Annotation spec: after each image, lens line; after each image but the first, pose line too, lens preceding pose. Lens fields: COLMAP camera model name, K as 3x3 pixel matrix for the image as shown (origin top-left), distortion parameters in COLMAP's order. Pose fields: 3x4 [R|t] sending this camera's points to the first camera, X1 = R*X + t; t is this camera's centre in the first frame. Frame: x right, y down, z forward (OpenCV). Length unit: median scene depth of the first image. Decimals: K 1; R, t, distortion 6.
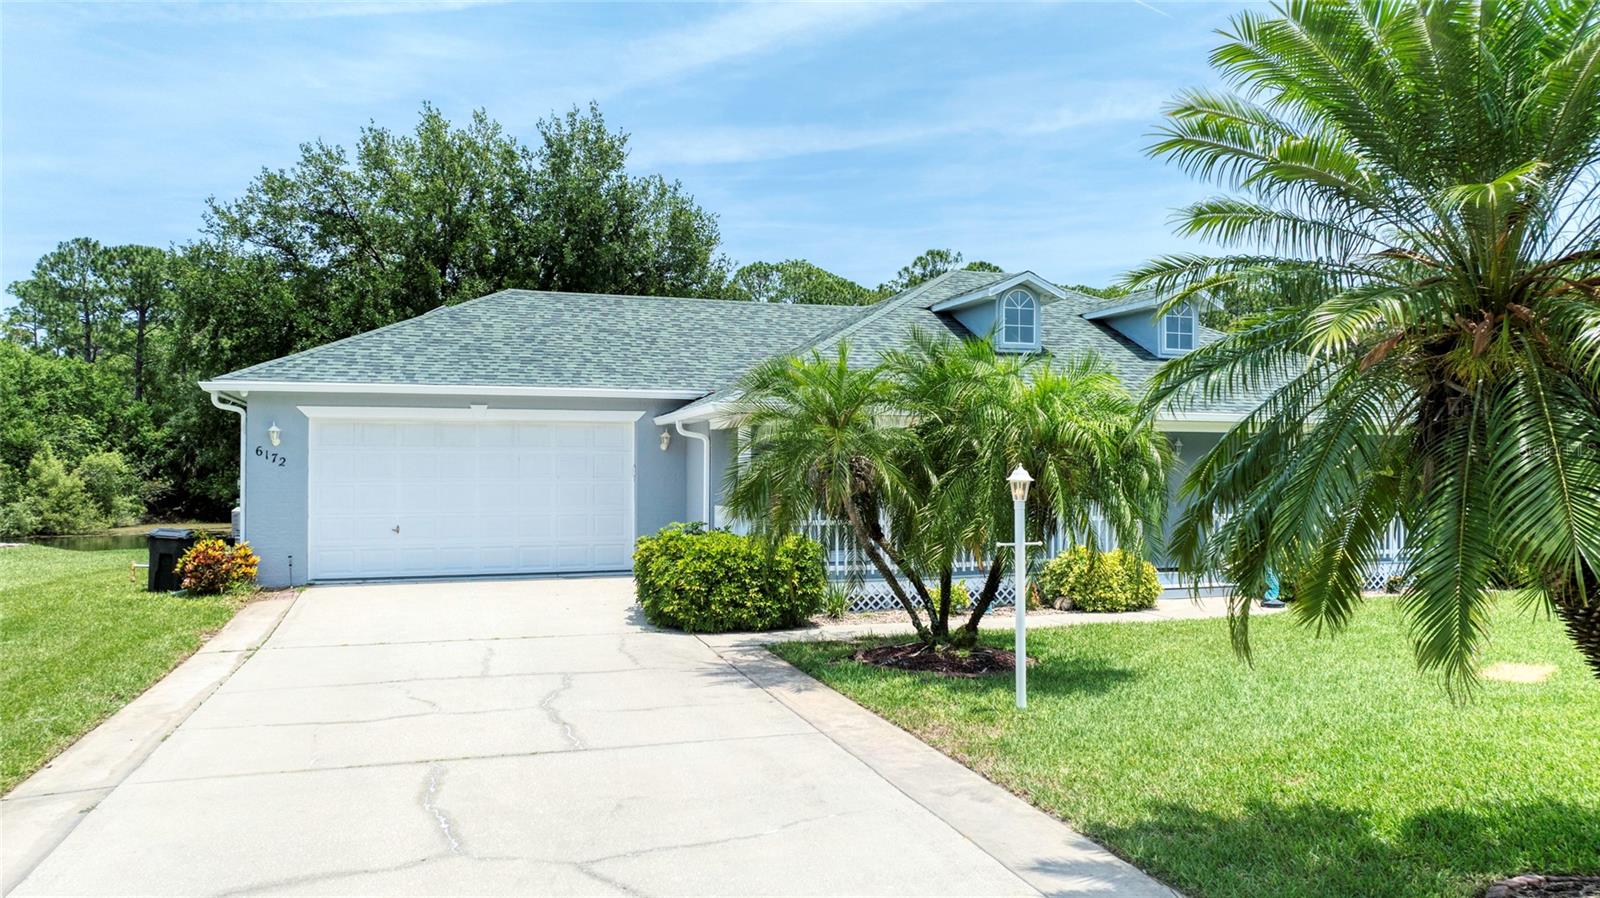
lens RADIAL K [[1129.1, 0, 800.0], [0, 1129.1, 449.0], [0, 0, 1]] dist [-0.043584, 0.046814]
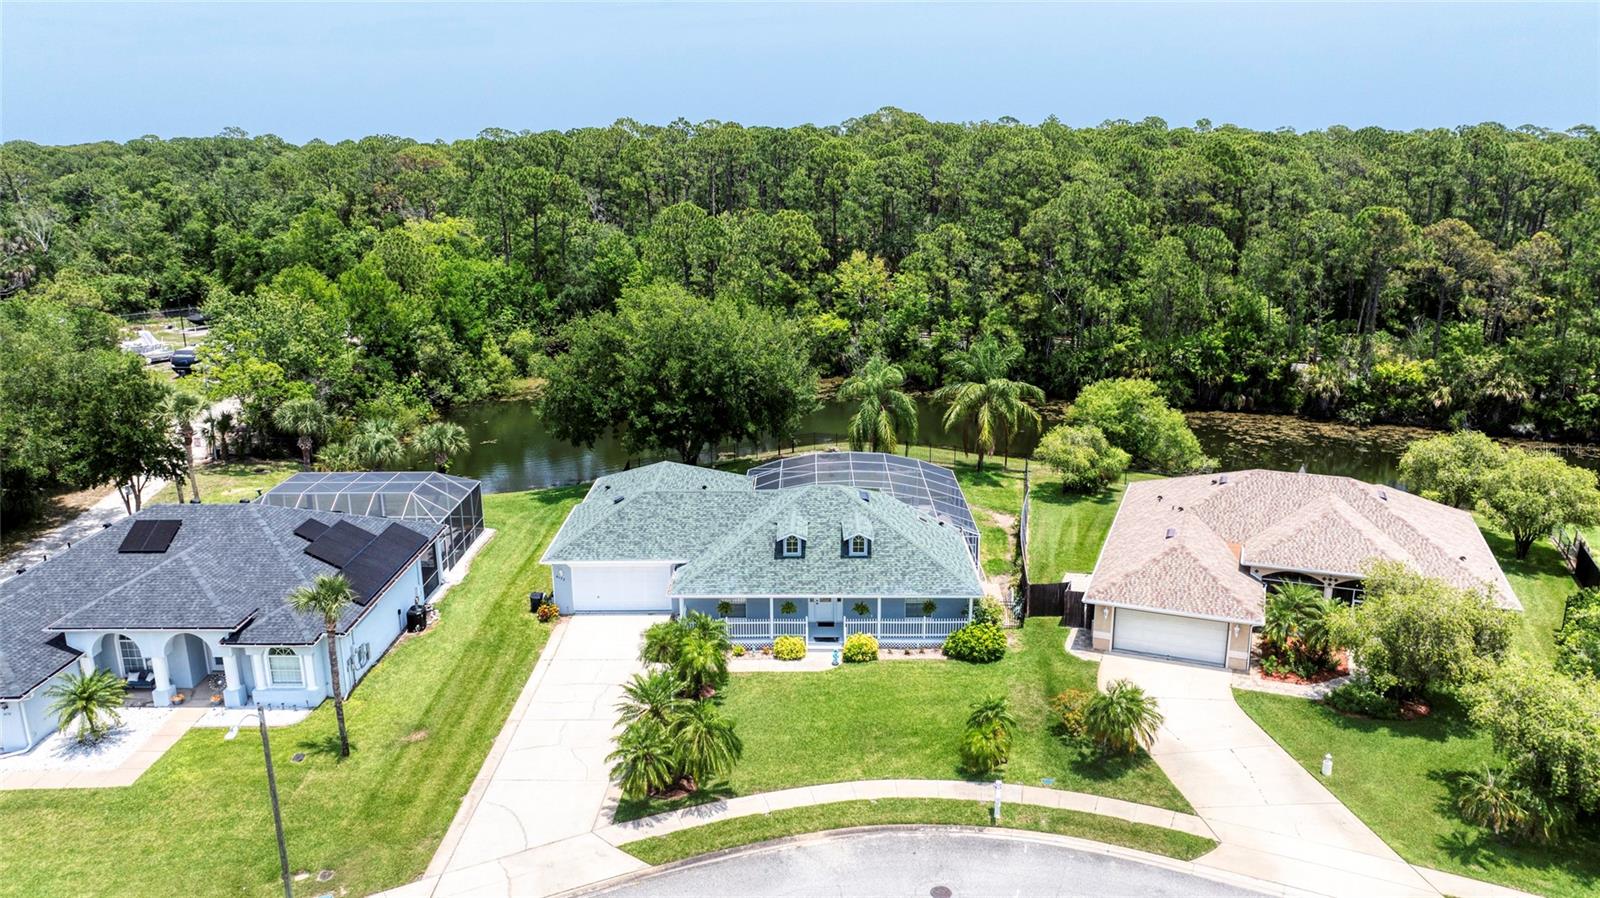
lens RADIAL K [[1129.1, 0, 806.5], [0, 1129.1, 446.7], [0, 0, 1]] dist [-0.014878, 0.005016]
pose [[0.949017, 0.078632, -0.305260, 1.105042], [0.011206, 0.959361, 0.281958, -1.185331], [0.315025, -0.271003, 0.909569, -1.560769]]
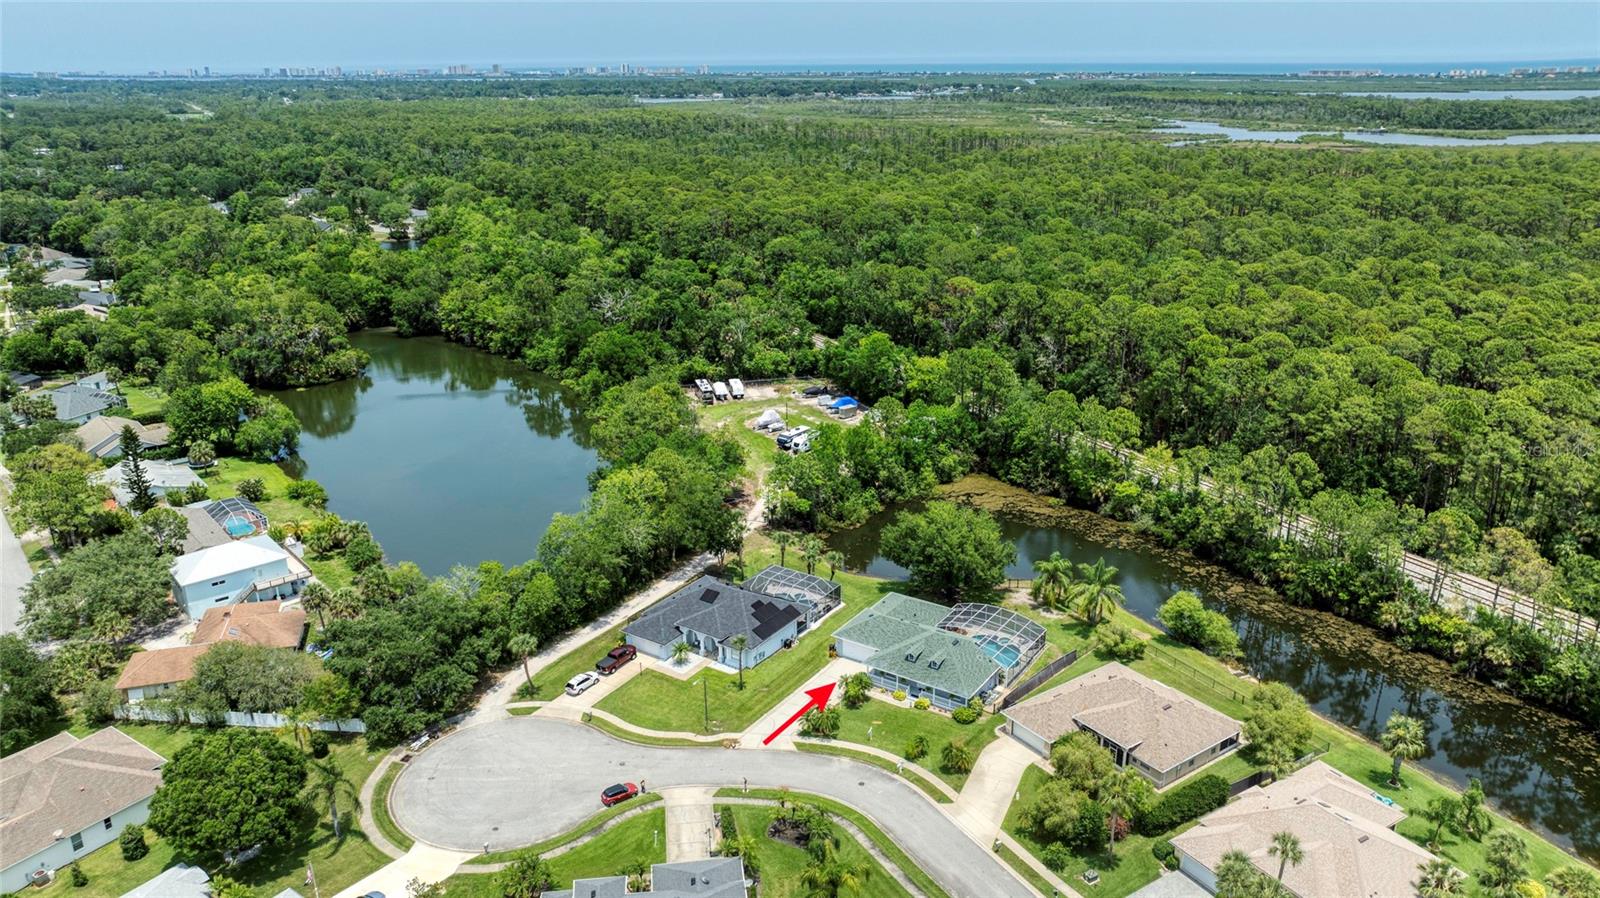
lens RADIAL K [[1129.1, 0, 800.0], [0, 1129.1, 449.0], [0, 0, 1]] dist [-0.043584, 0.046814]
pose [[0.613017, 0.254722, -0.747882, 4.962630], [0.026684, 0.939387, 0.341819, -3.970513], [0.789619, -0.229498, 0.569063, -3.490696]]
